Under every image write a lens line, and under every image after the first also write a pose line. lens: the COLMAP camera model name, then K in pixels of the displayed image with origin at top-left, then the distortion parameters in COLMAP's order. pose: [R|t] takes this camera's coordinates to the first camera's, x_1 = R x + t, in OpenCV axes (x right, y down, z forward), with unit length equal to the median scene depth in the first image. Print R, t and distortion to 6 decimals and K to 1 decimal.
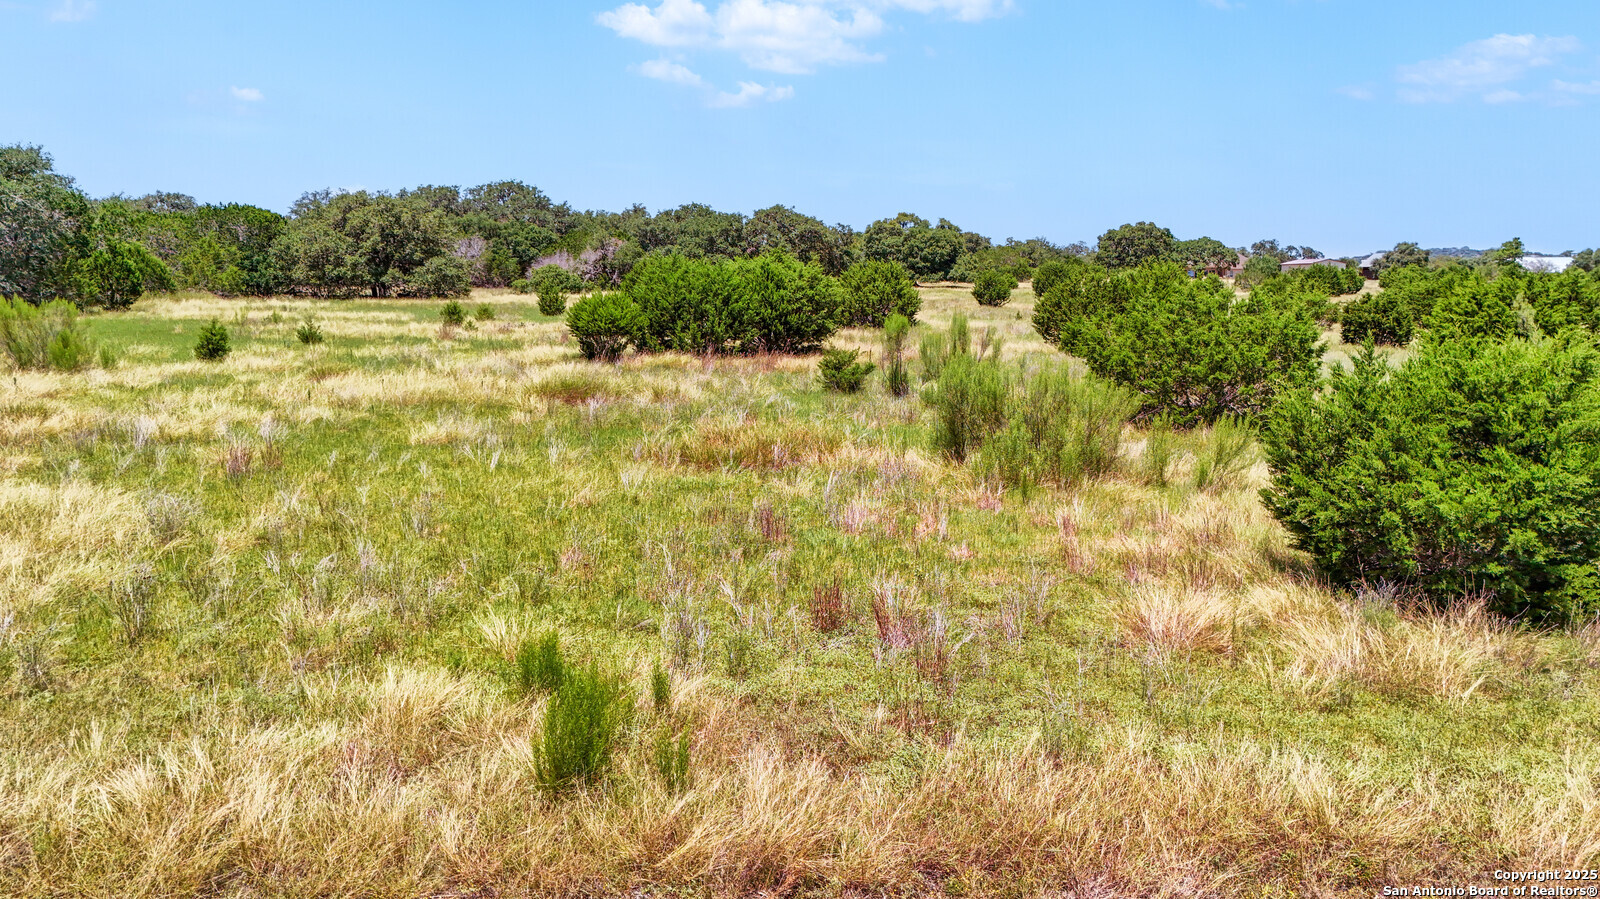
lens RADIAL K [[1180.0, 0, 797.6], [0, 1180.0, 442.8], [0, 0, 1]] dist [0.062664, -0.050576]
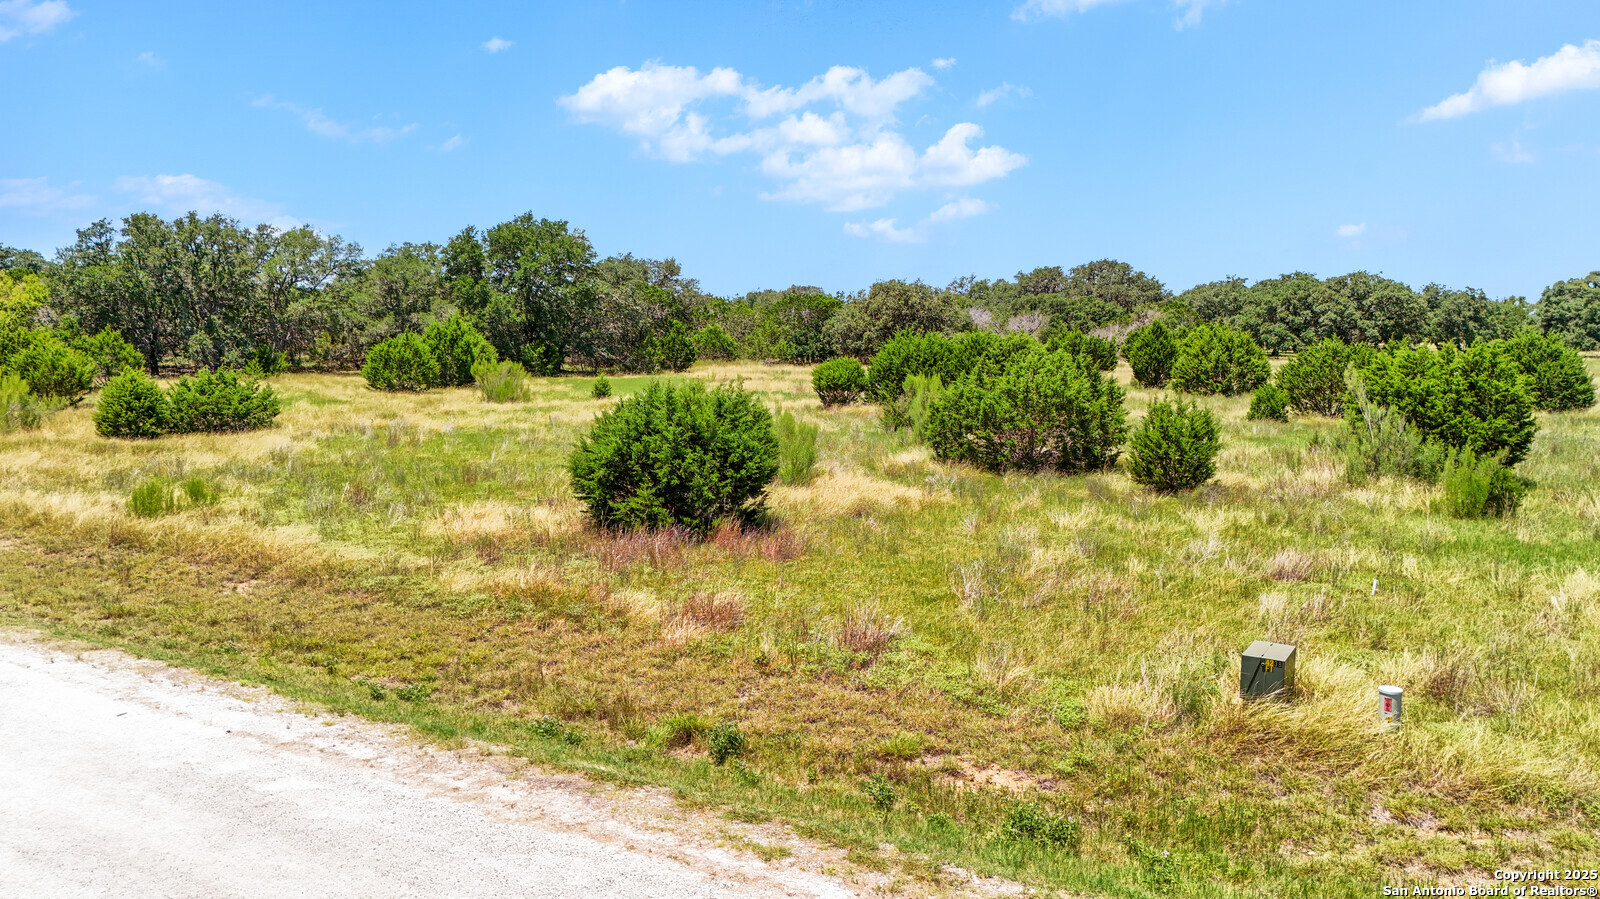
lens RADIAL K [[1180.0, 0, 798.8], [0, 1180.0, 457.0], [0, 0, 1]] dist [0.062664, -0.050576]
pose [[0.813065, 0.052392, -0.579811, 0.291181], [-0.080211, 0.996525, -0.022434, 0.008007], [0.576621, 0.064747, 0.814442, -0.045414]]
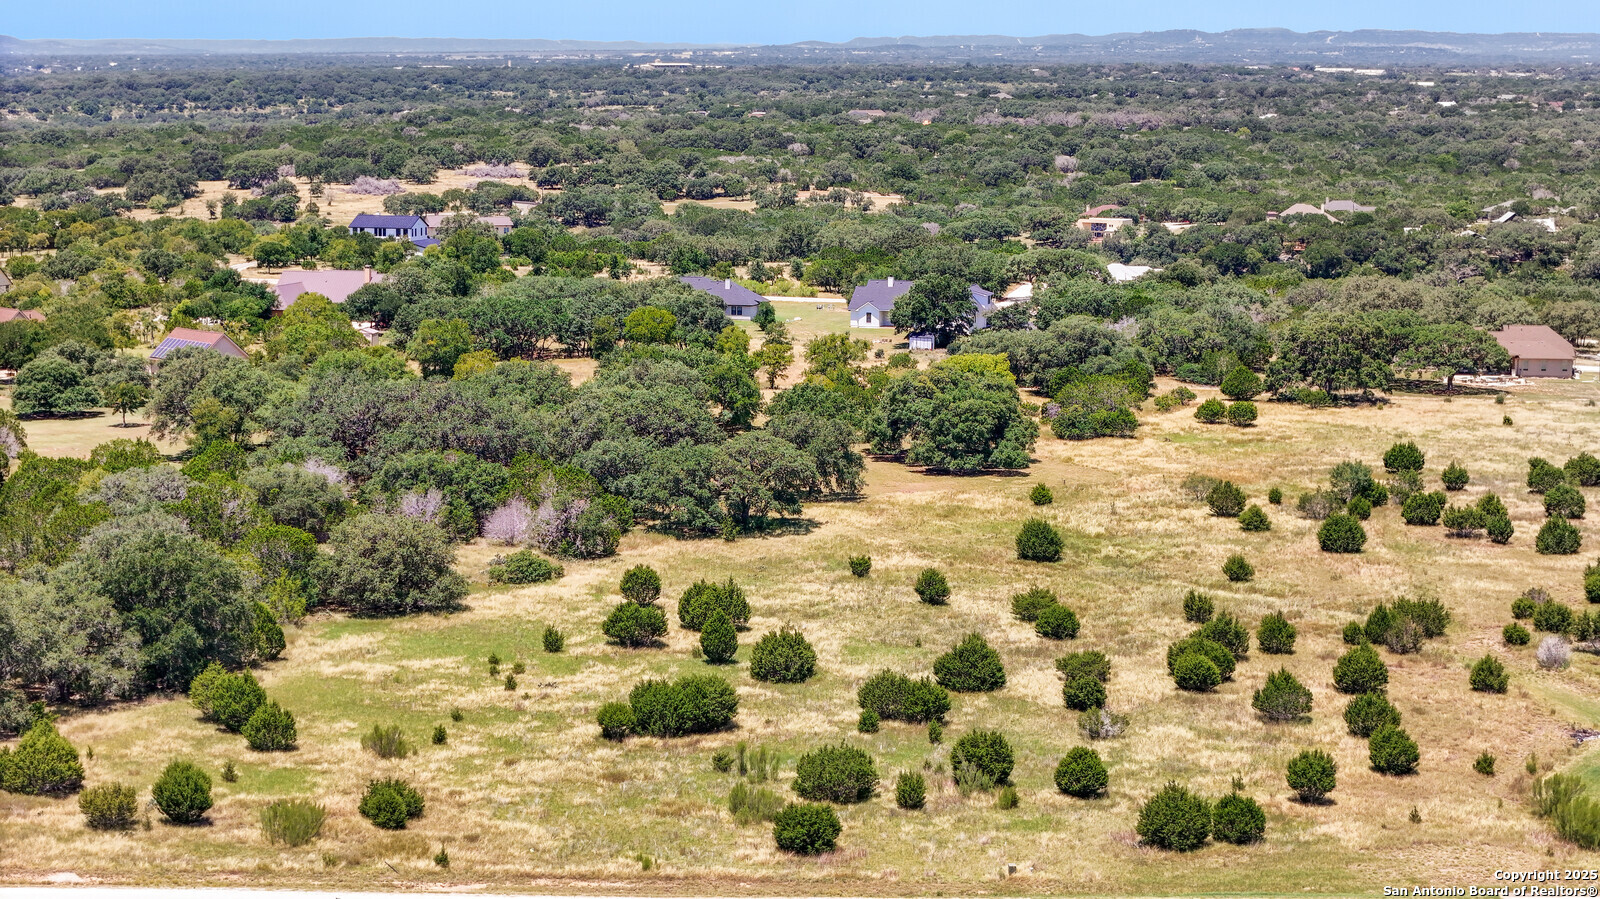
lens RADIAL K [[3205.9, 0, 799.3], [0, 3205.9, 449.3], [0, 0, 1]] dist [-0.184921, 0.000000]
pose [[0.999138, 0.006522, -0.041005, 0.189275], [-0.007086, 0.999882, -0.013633, -0.251049], [0.040911, 0.013911, 0.999066, -2.268943]]
